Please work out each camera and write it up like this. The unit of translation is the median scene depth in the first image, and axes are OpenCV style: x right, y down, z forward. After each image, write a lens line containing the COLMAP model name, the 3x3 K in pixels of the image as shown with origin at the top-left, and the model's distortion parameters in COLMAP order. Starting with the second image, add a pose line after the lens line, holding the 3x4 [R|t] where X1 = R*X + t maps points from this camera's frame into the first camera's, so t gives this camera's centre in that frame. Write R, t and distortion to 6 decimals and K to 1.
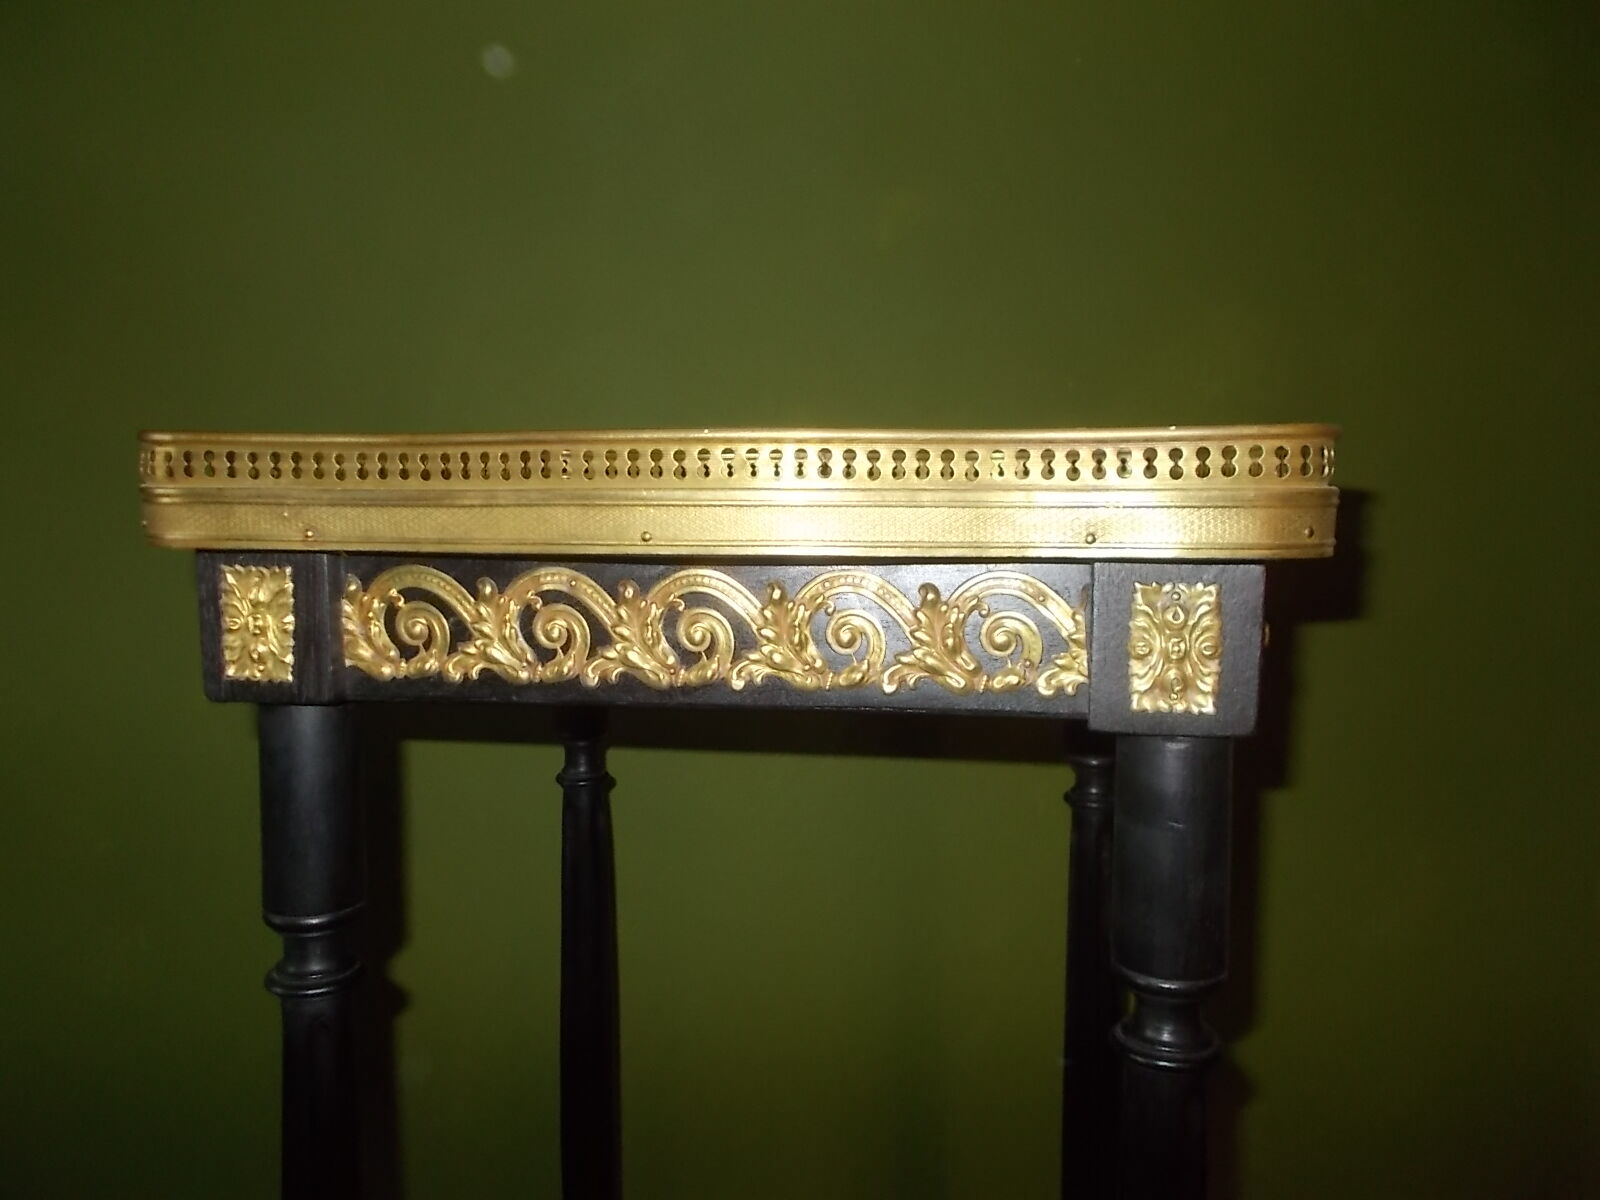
lens RADIAL K [[1181.7, 0, 800.0], [0, 1181.7, 600.0], [0, 0, 1]] dist [0.005988, -0.019410]
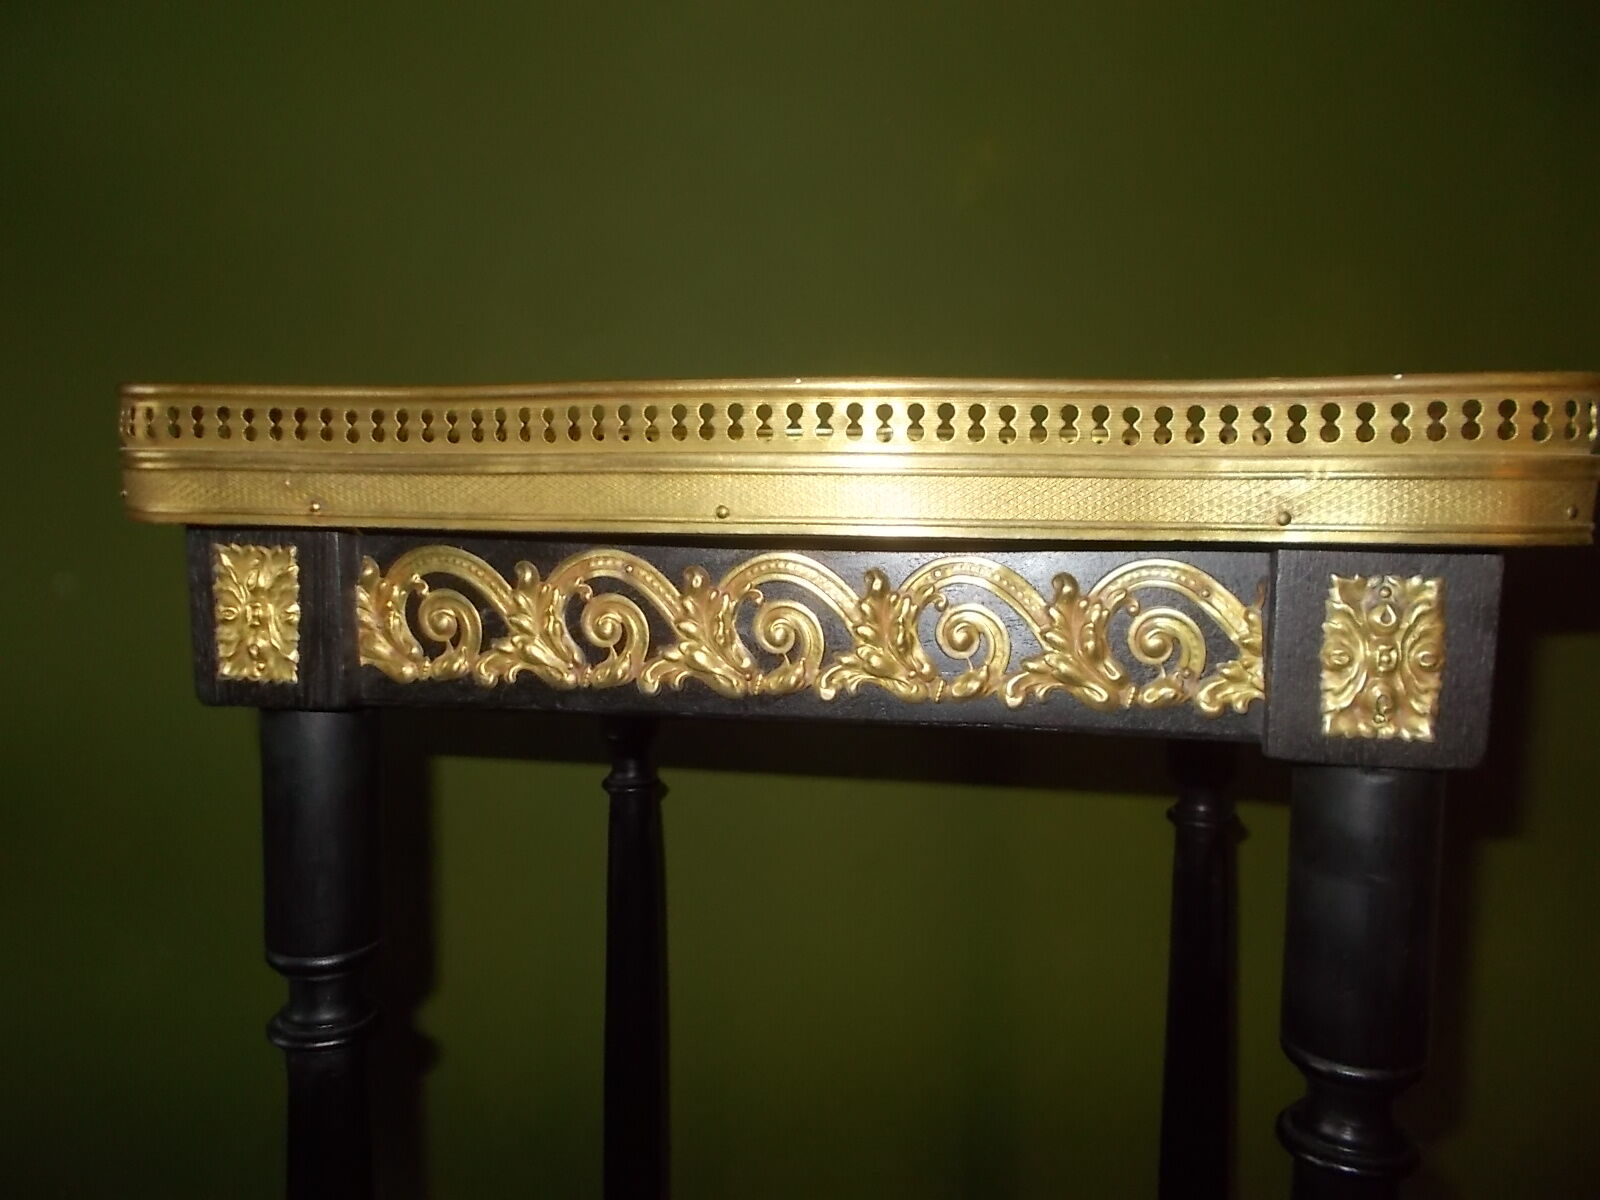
lens RADIAL K [[1181.7, 0, 800.0], [0, 1181.7, 600.0], [0, 0, 1]] dist [0.005988, -0.019410]
pose [[0.999354, 0.009875, -0.034549, -0.044443], [-0.009513, 0.999898, 0.010635, -0.002454], [0.034650, -0.010299, 0.999346, 0.178512]]
